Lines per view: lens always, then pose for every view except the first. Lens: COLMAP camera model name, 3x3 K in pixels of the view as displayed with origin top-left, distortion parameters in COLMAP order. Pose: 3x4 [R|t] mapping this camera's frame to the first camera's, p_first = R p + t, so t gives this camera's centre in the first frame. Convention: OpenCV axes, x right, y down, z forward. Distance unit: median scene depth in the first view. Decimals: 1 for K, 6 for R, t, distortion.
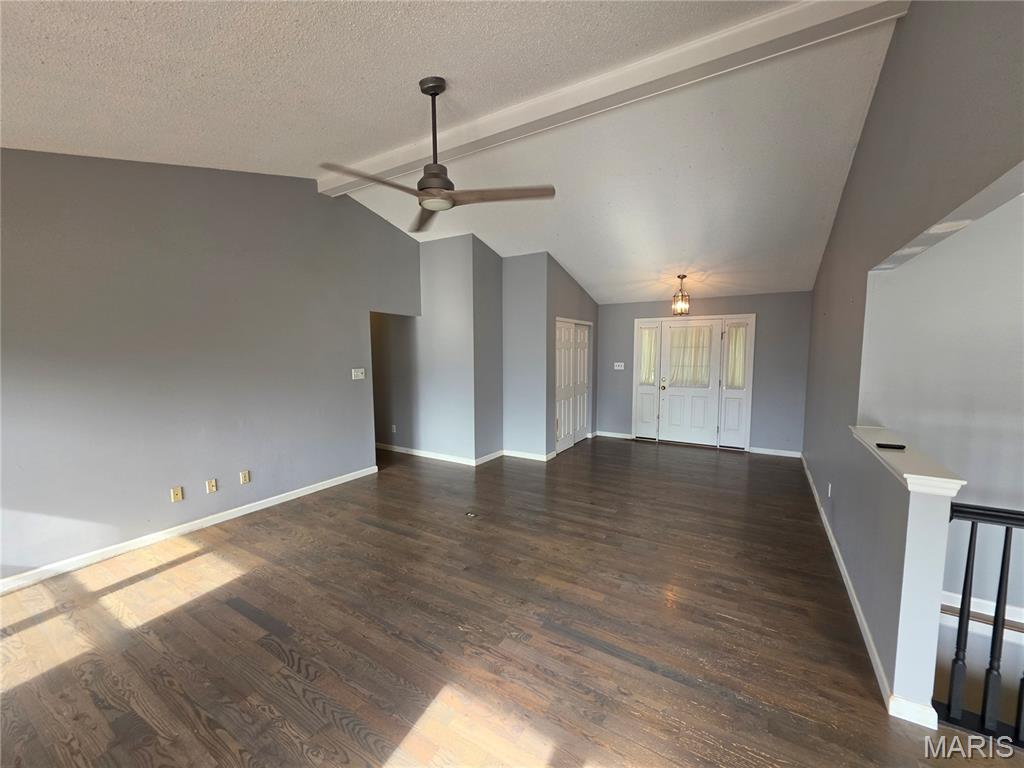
lens RADIAL K [[409.6, 0, 514.8], [0, 409.6, 392.4], [0, 0, 1]] dist [-0.004191, 0.000535]
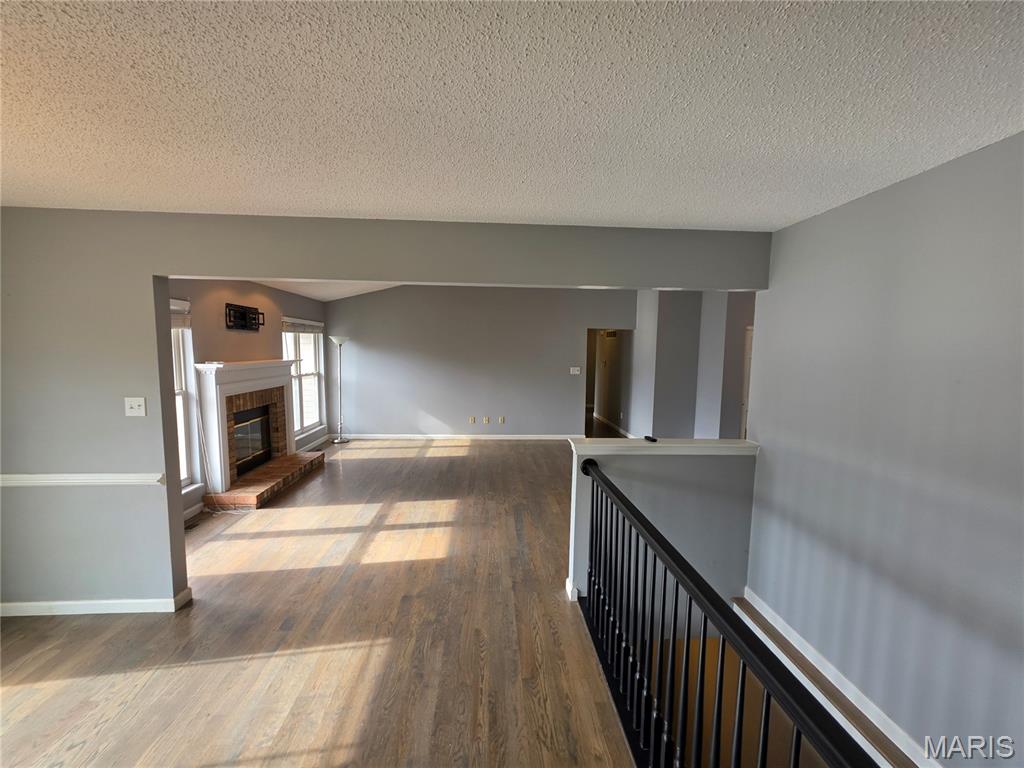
lens RADIAL K [[409.6, 0, 505.6], [0, 409.6, 389.8], [0, 0, 1]] dist [-0.004191, 0.000535]
pose [[0.556718, 0.090410, -0.825767, 1.419455], [-0.099986, 0.994126, 0.041435, -0.022182], [0.824663, 0.059498, 0.562487, -0.100529]]
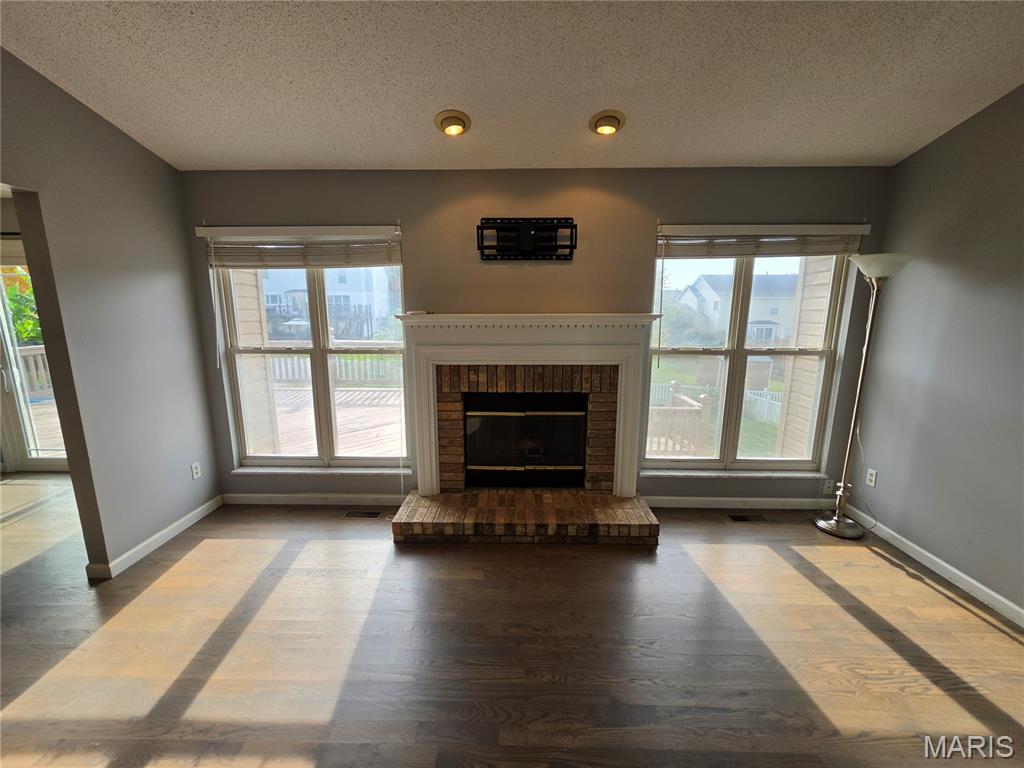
lens RADIAL K [[409.6, 0, 510.3], [0, 409.6, 390.8], [0, 0, 1]] dist [-0.004191, 0.000535]
pose [[-0.863924, 0.095413, -0.494502, -0.237401], [-0.051015, 0.960260, 0.274407, -0.060786], [0.501032, 0.262294, -0.824724, 0.960304]]
